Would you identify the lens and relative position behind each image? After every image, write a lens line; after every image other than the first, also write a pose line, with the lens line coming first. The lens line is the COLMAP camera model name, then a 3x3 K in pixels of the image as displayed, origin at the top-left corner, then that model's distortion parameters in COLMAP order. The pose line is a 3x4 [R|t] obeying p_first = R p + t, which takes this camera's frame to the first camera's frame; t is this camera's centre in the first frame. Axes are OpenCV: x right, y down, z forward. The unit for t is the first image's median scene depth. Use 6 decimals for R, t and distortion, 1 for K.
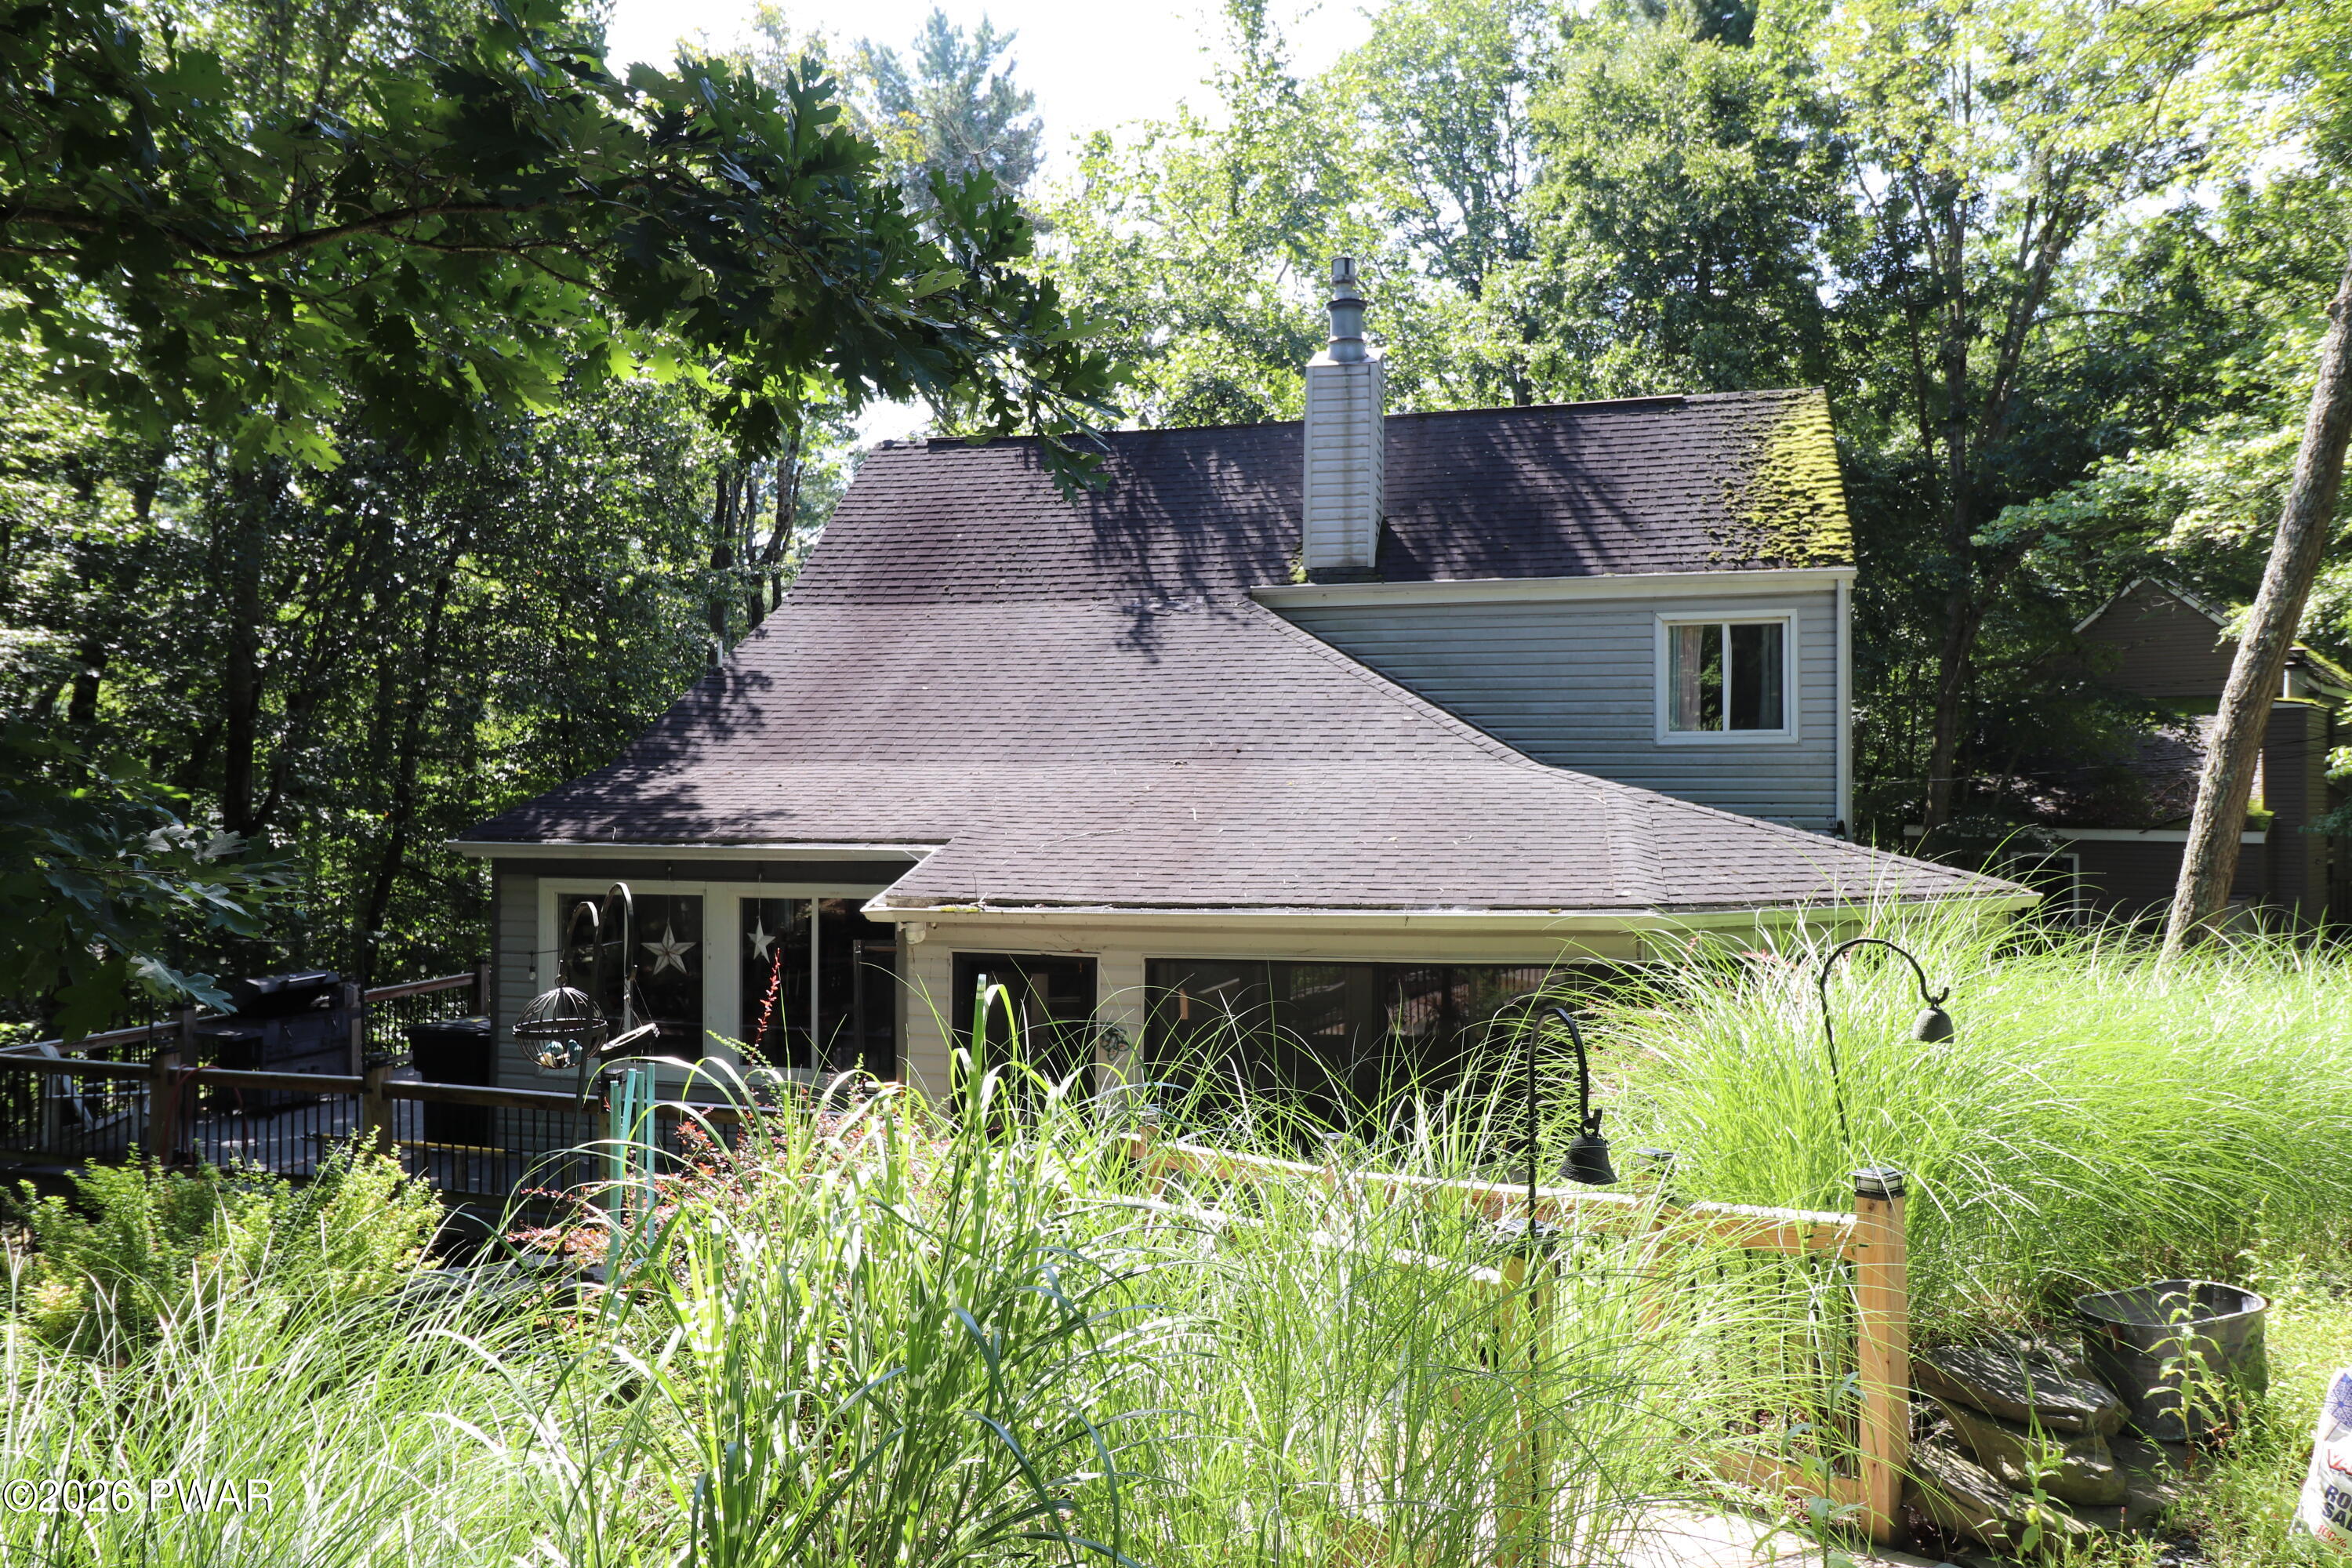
lens RADIAL K [[1612.9, 0, 1176.0], [0, 1612.9, 784.0], [0, 0, 1]] dist [0.006207, 0.002121]
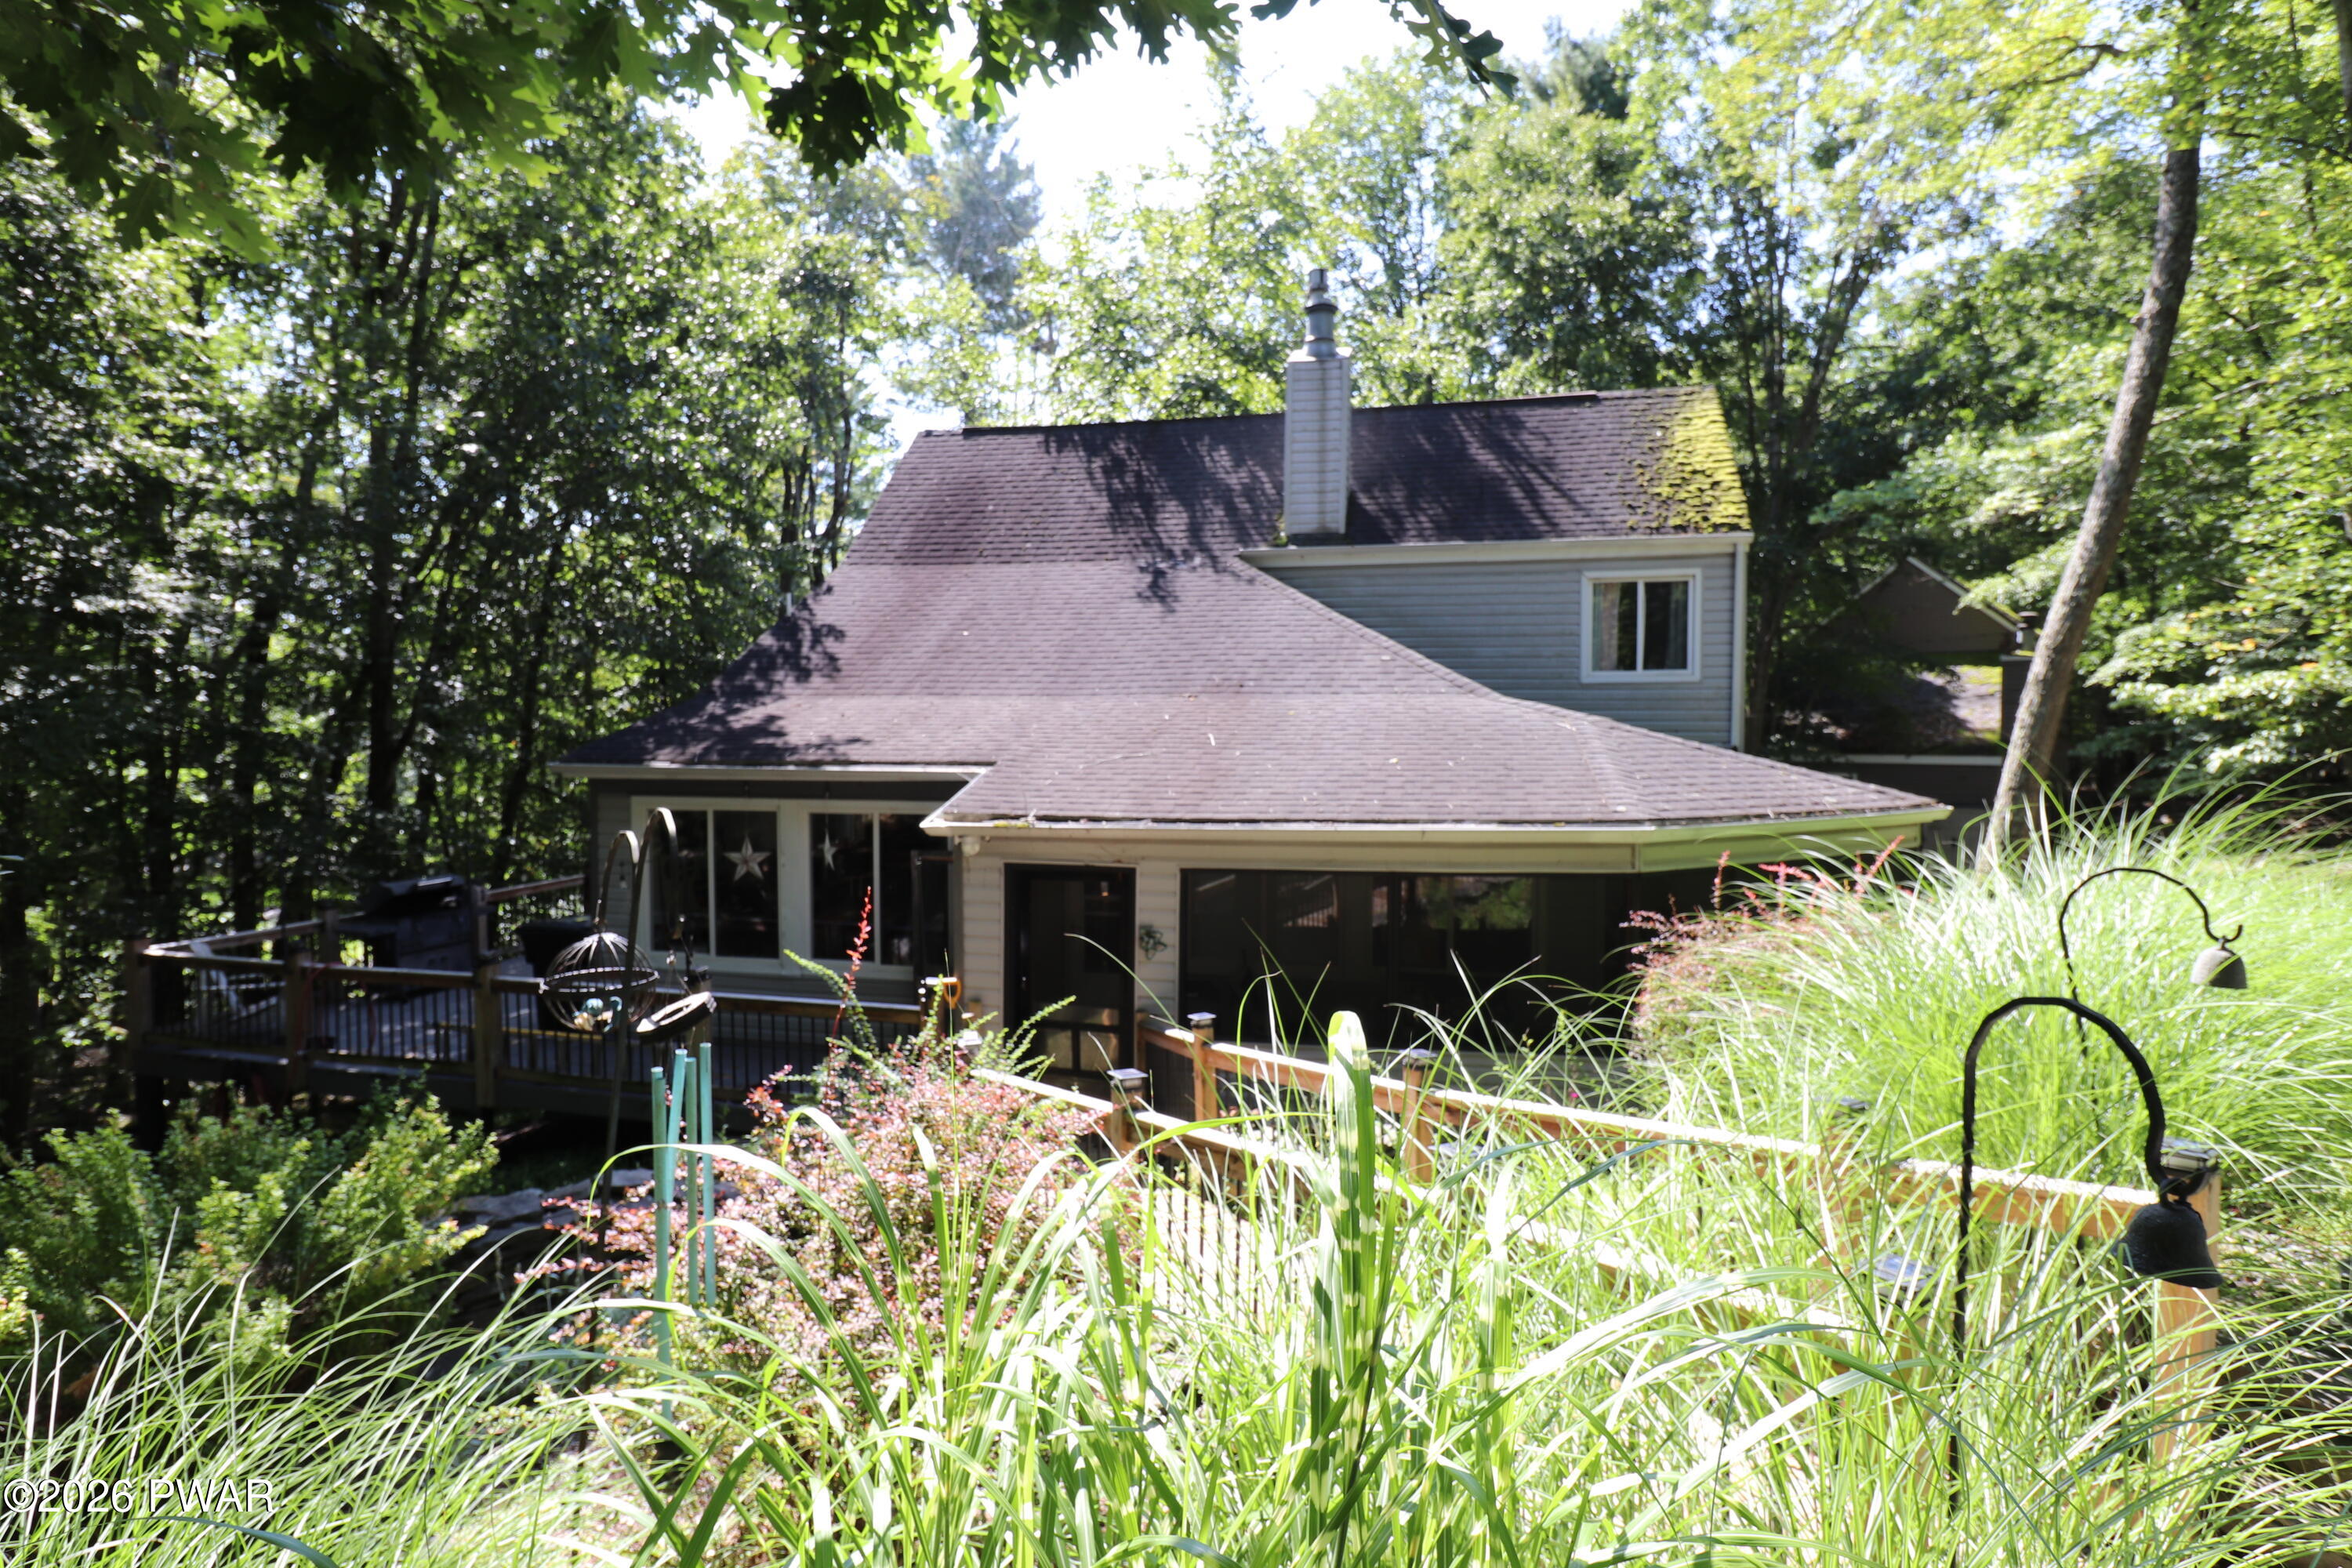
lens RADIAL K [[1204.8, 0, 1176.0], [0, 1204.8, 784.0], [0, 0, 1]] dist [0.003788, 0.000554]
pose [[0.999437, -0.001268, 0.033530, -0.032116], [-0.000438, 0.998708, 0.050806, 0.005225], [-0.033552, -0.050792, 0.998146, 0.114269]]
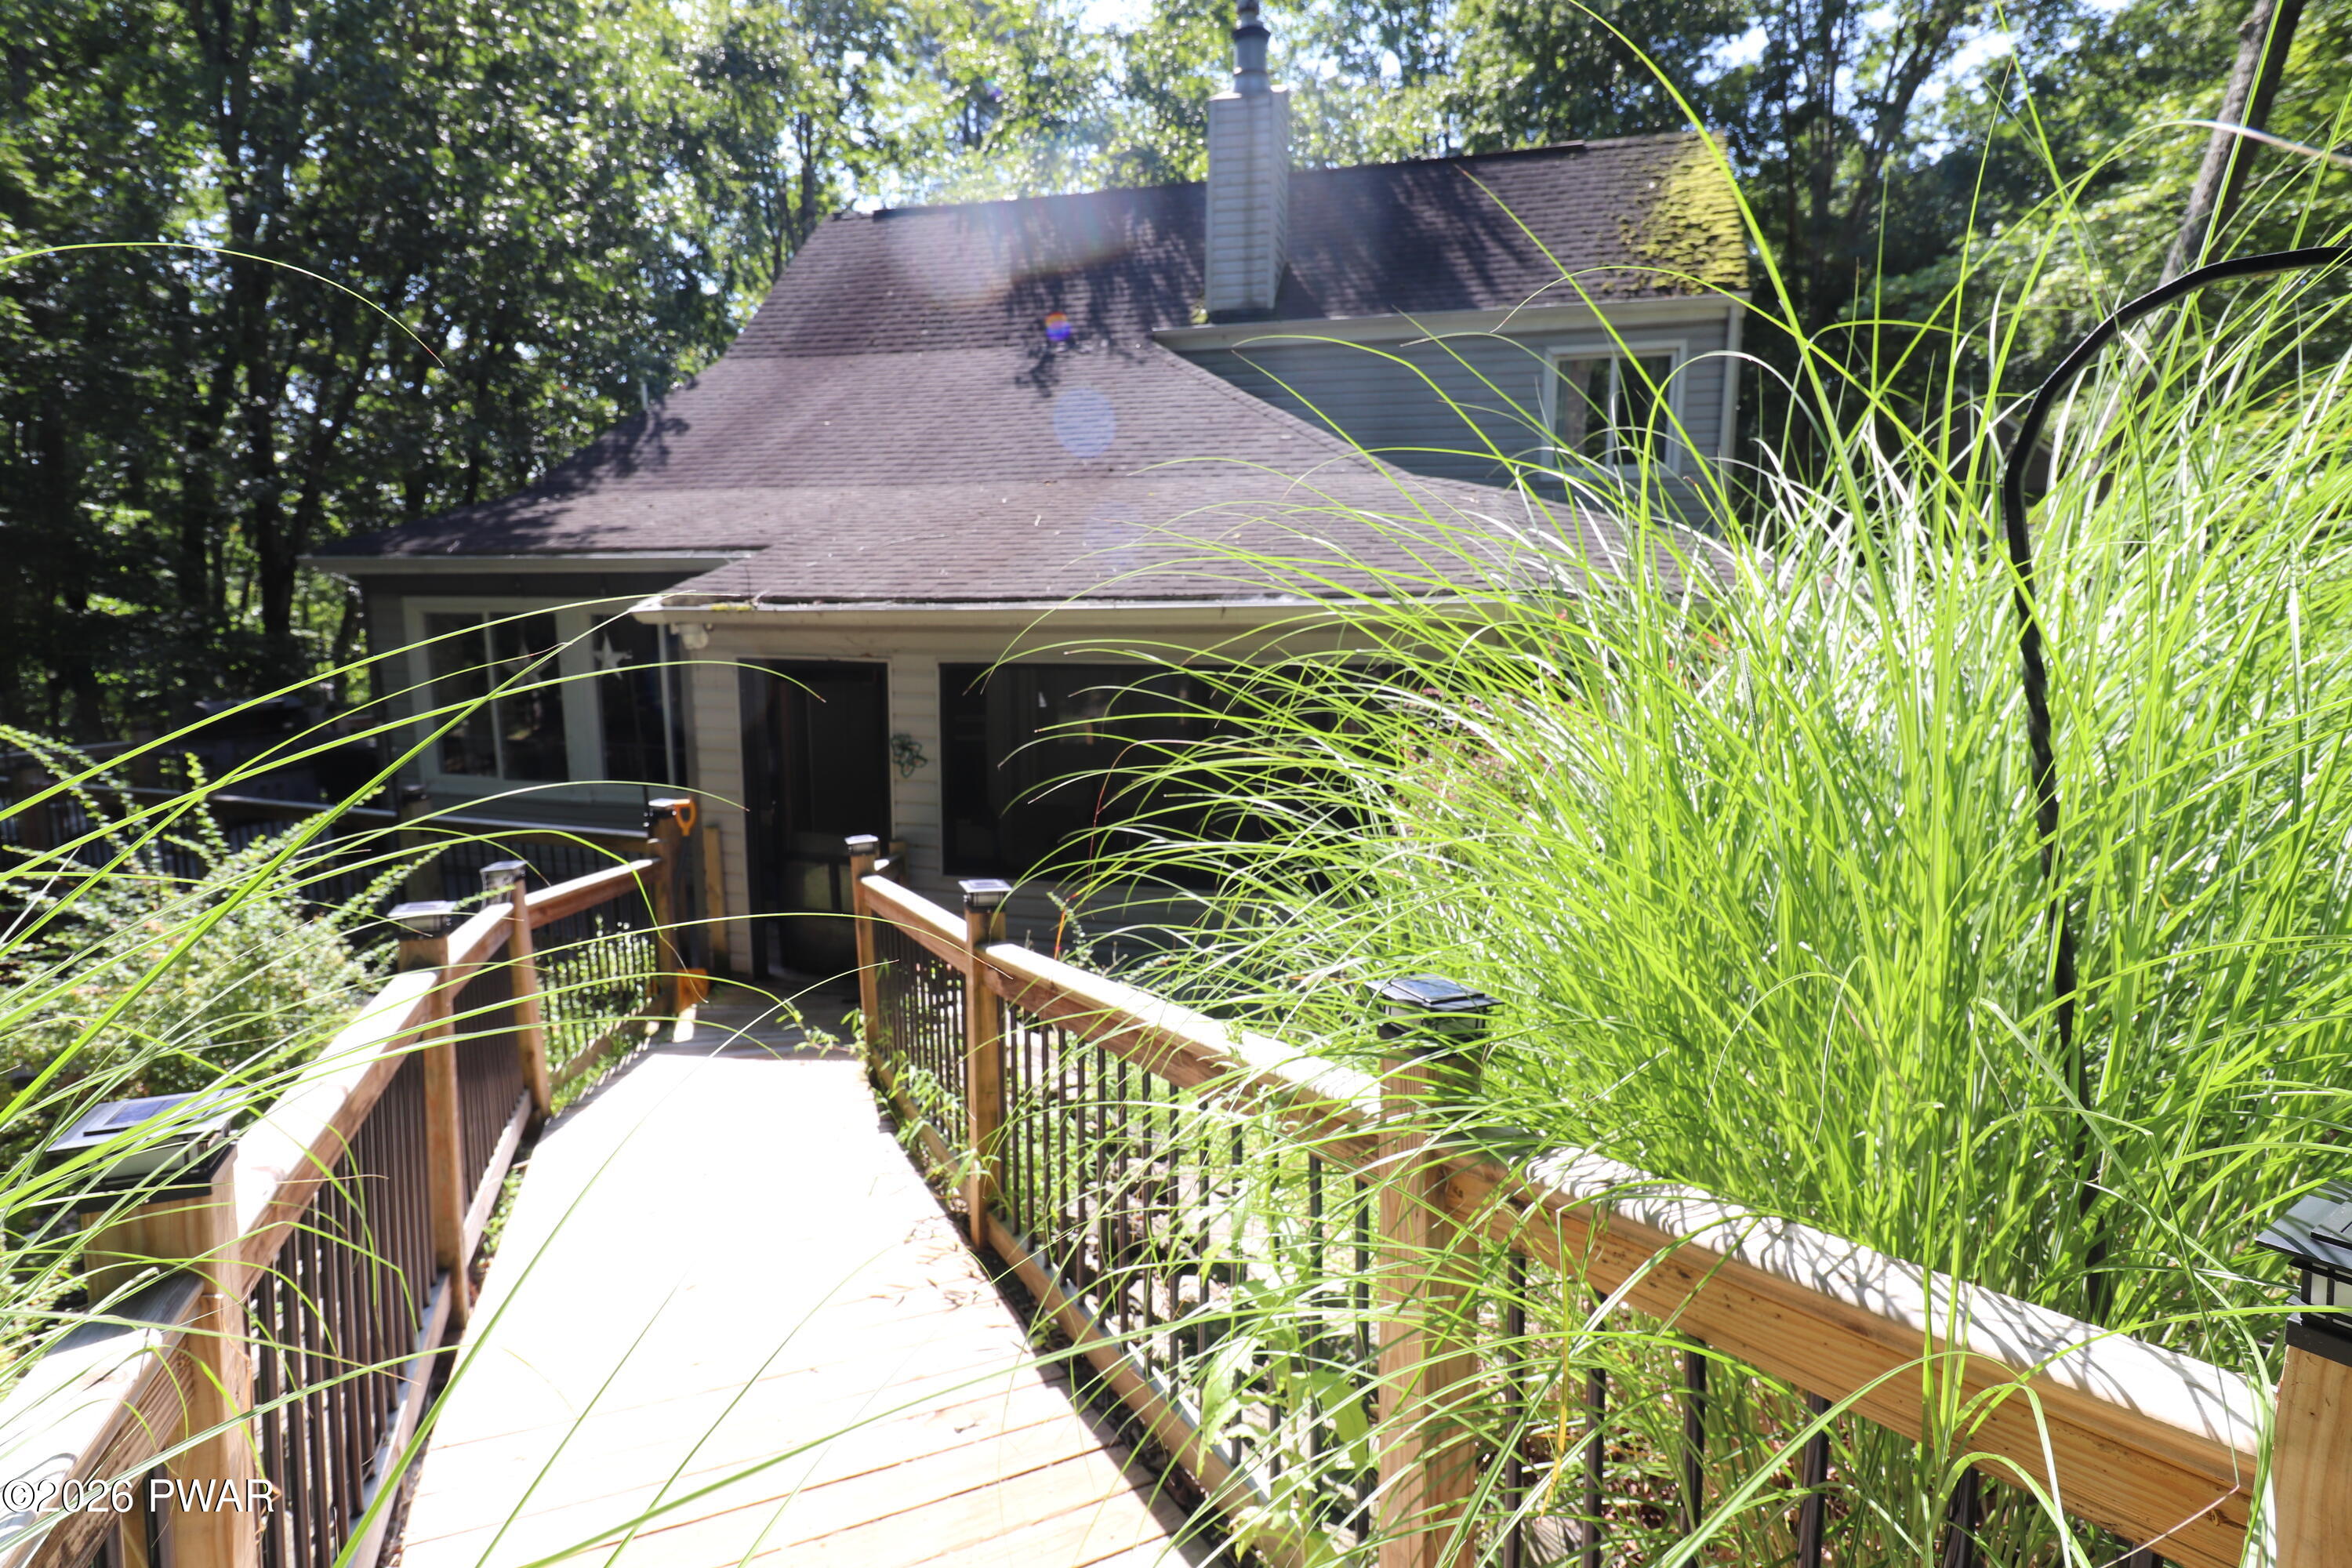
lens RADIAL K [[1142.9, 0, 1176.0], [0, 1142.9, 784.0], [0, 0, 1]] dist [-0.001305, -0.005031]
pose [[0.999881, 0.003225, -0.015097, 0.077143], [-0.000665, 0.986018, 0.166639, 0.044716], [0.015423, -0.166609, 0.985902, 0.244622]]
